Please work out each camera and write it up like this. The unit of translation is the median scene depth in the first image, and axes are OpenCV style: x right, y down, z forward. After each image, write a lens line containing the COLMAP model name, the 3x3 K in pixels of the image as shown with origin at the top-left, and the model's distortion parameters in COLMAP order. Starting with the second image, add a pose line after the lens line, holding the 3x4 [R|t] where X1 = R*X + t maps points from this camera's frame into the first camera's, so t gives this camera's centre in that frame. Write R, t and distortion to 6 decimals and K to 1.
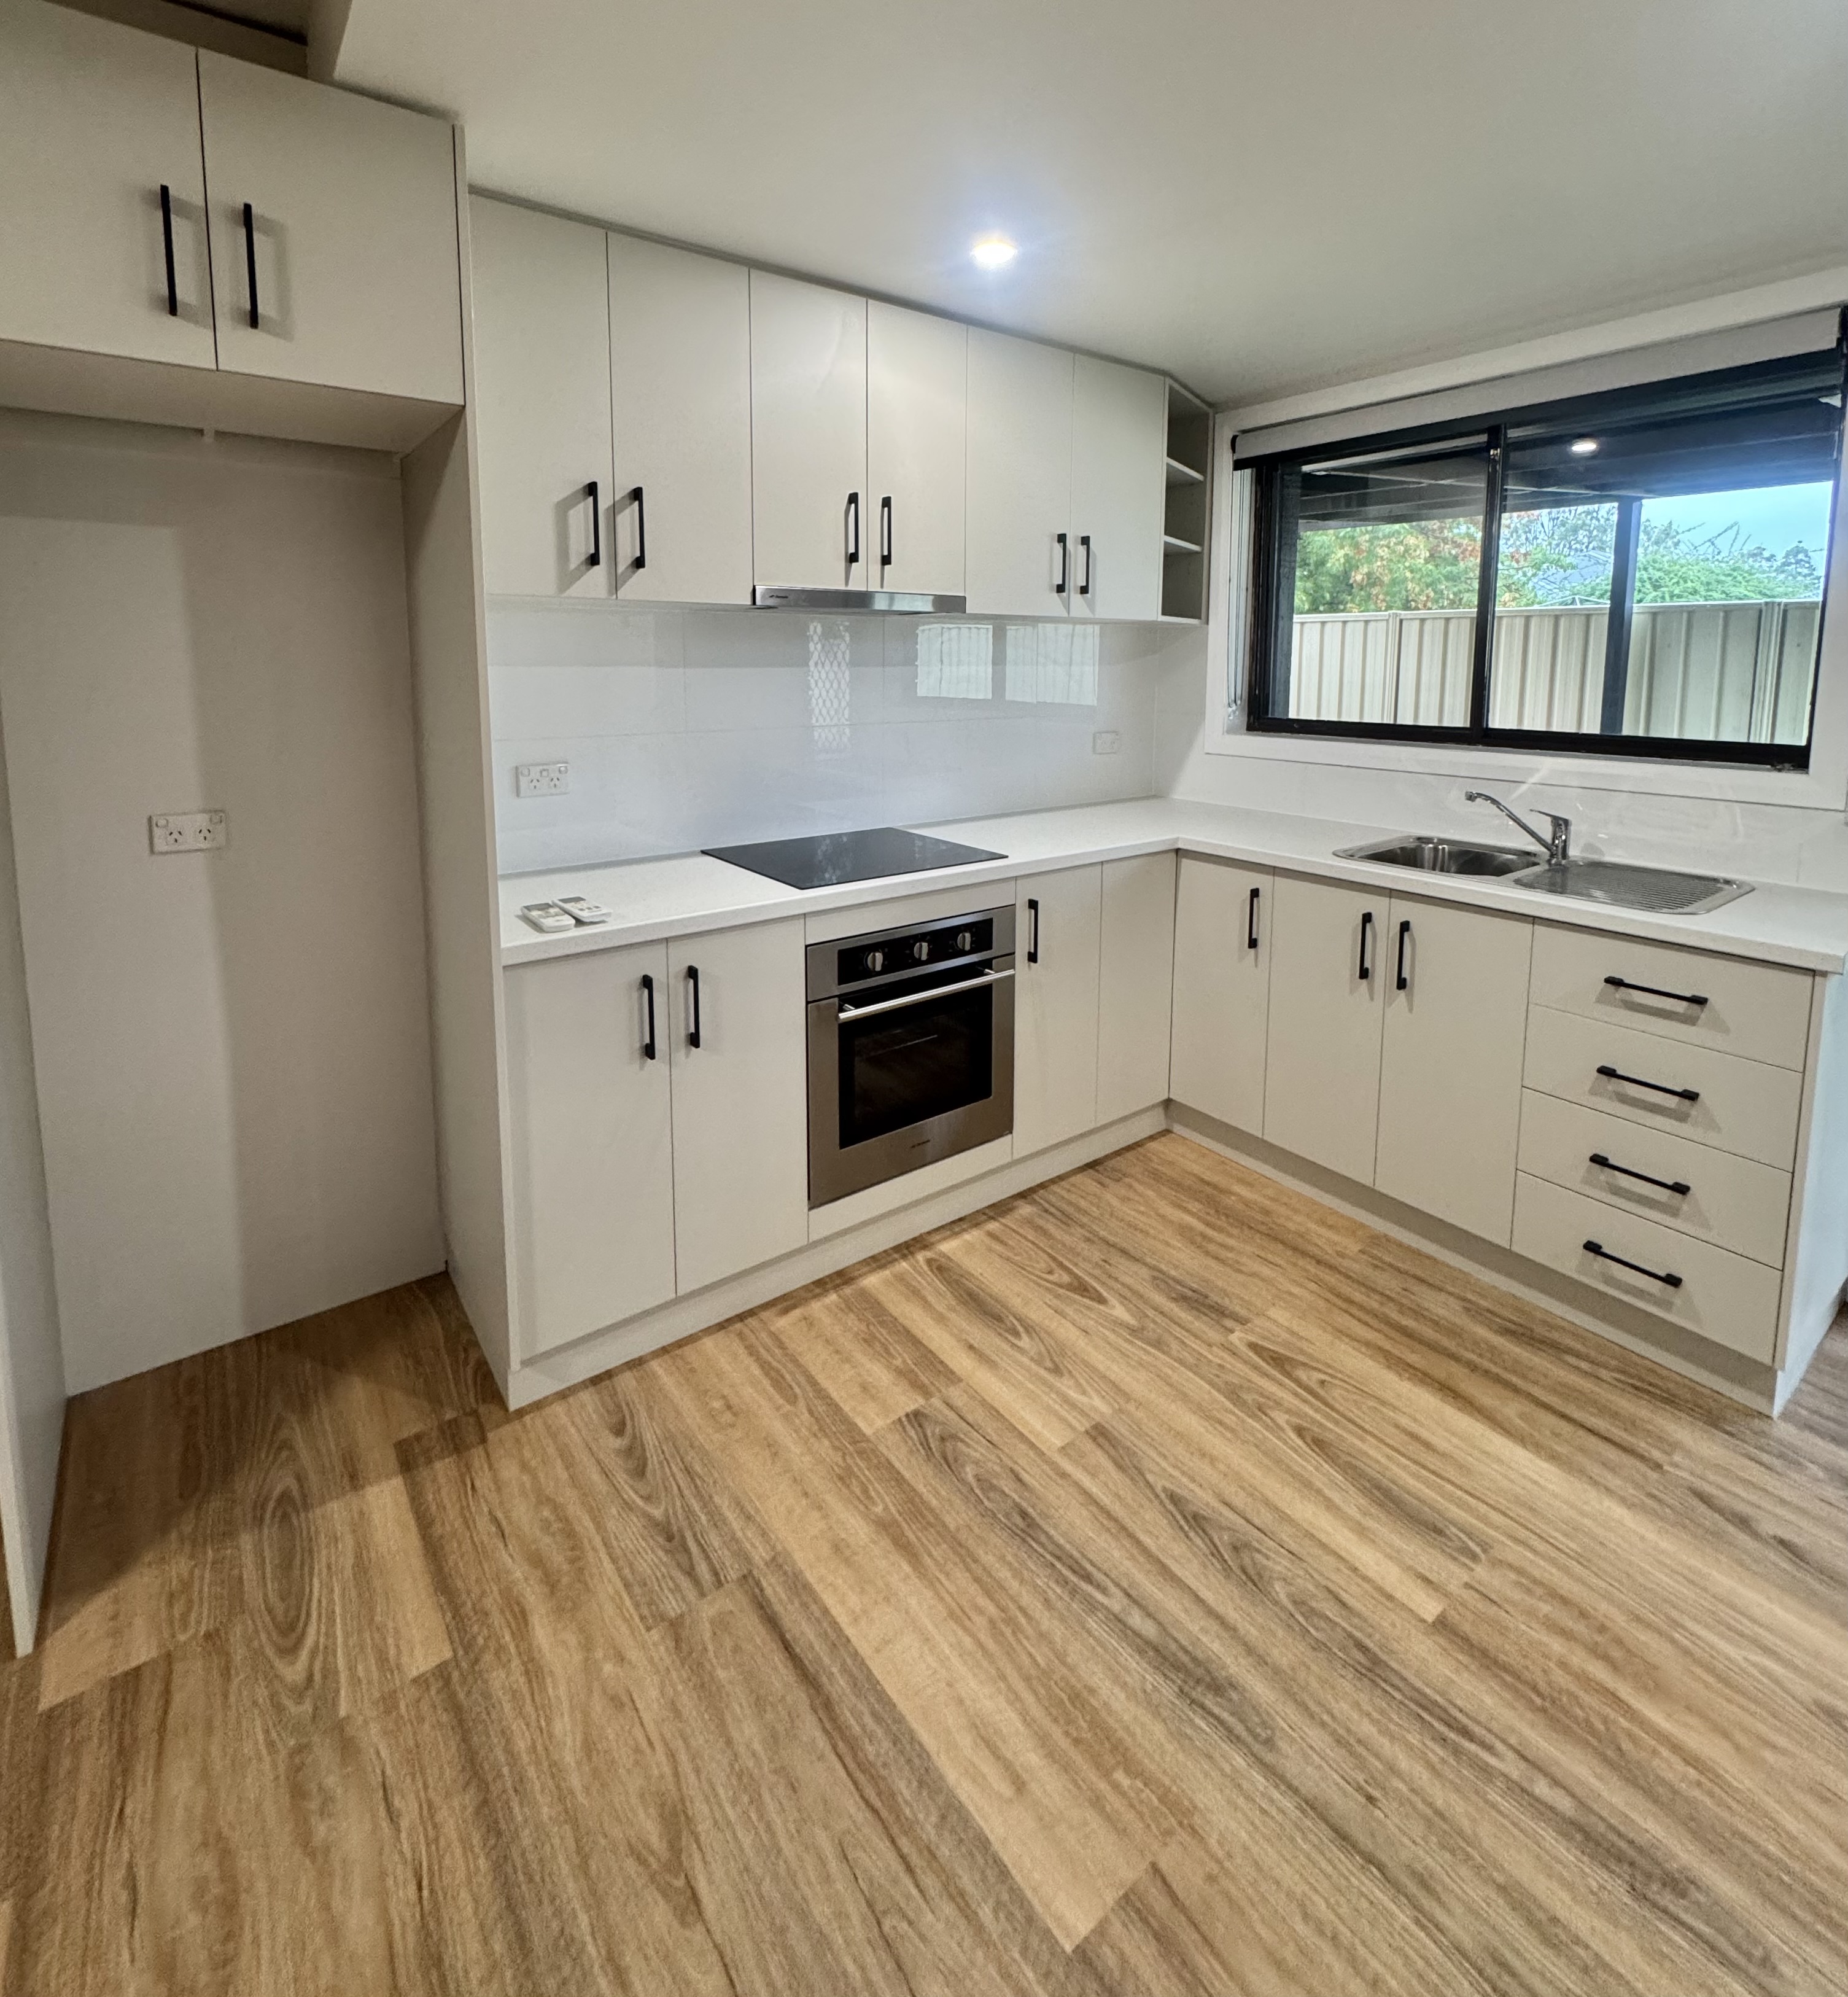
lens RADIAL K [[983.4, 0, 928.8], [0, 983.4, 761.9], [0, 0, 1]] dist [-0.002329, 0.000362]
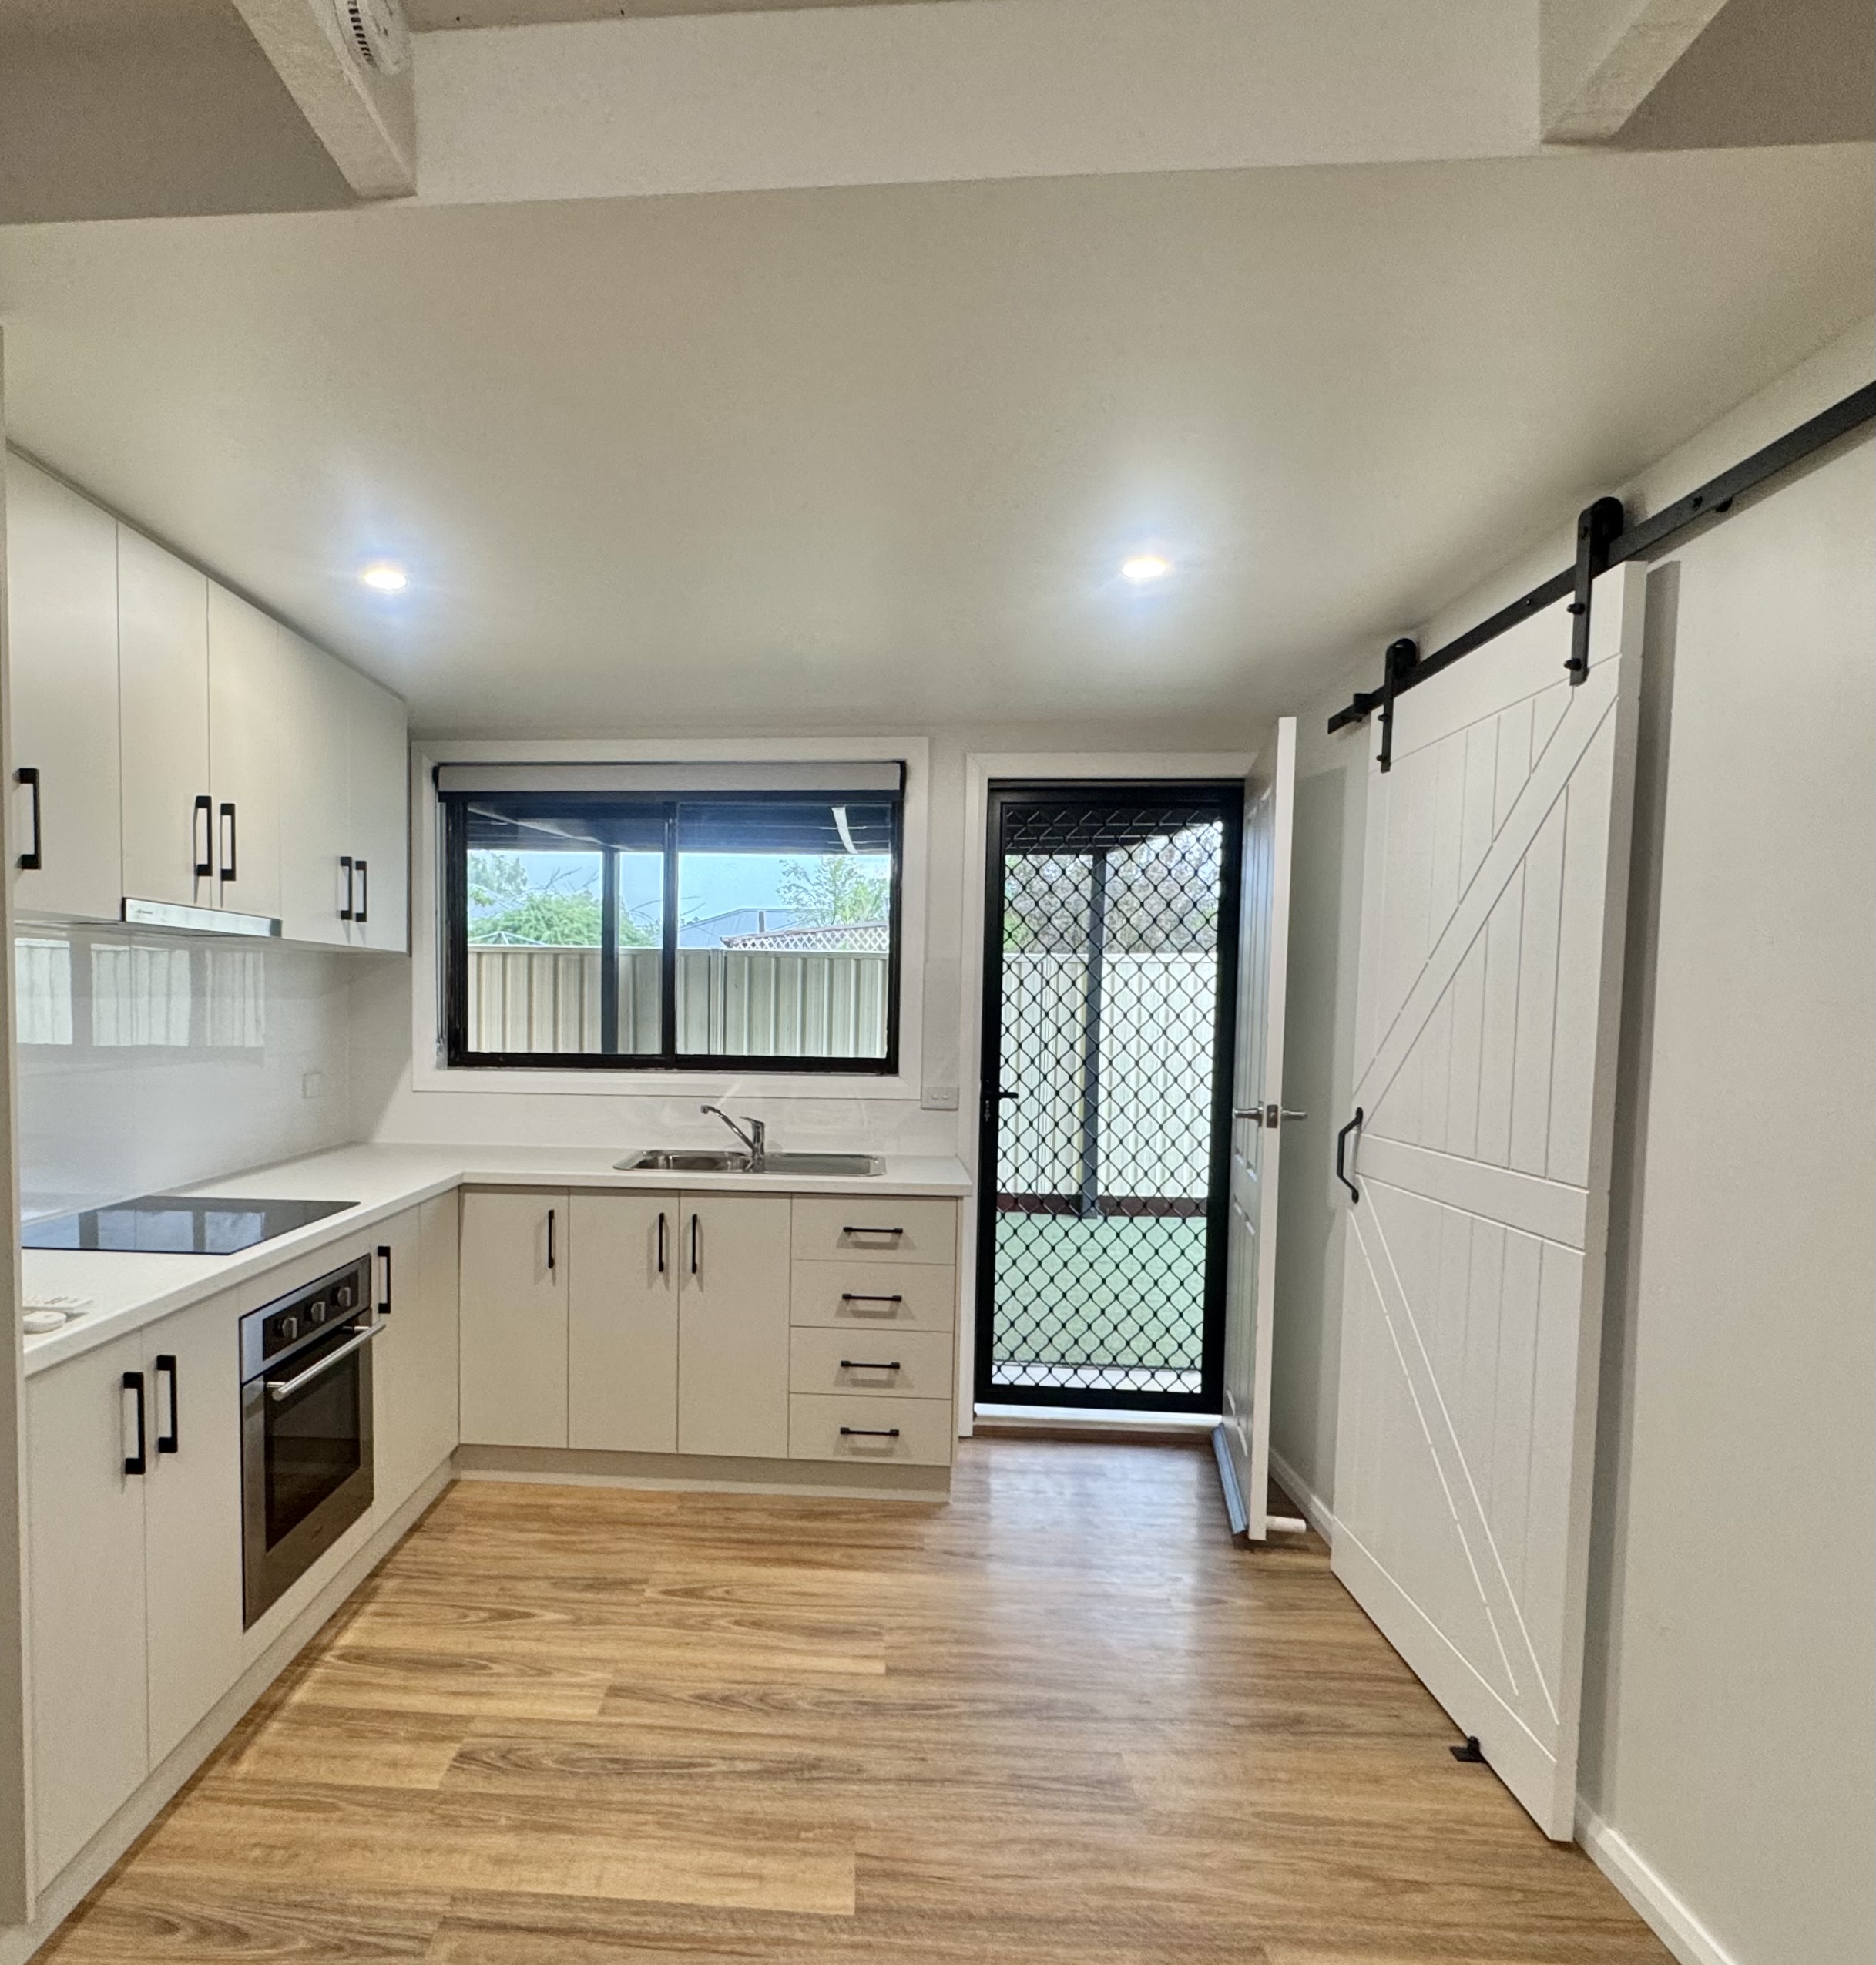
lens RADIAL K [[1239.5, 0, 750.7], [0, 1239.5, 1075.7], [0, 0, 1]] dist [0.000588, 0.001381]
pose [[0.674277, -0.038905, 0.737453, -0.606002], [0.067163, 0.997703, -0.008774, 0.013032], [-0.735418, 0.055446, 0.675342, -0.076315]]
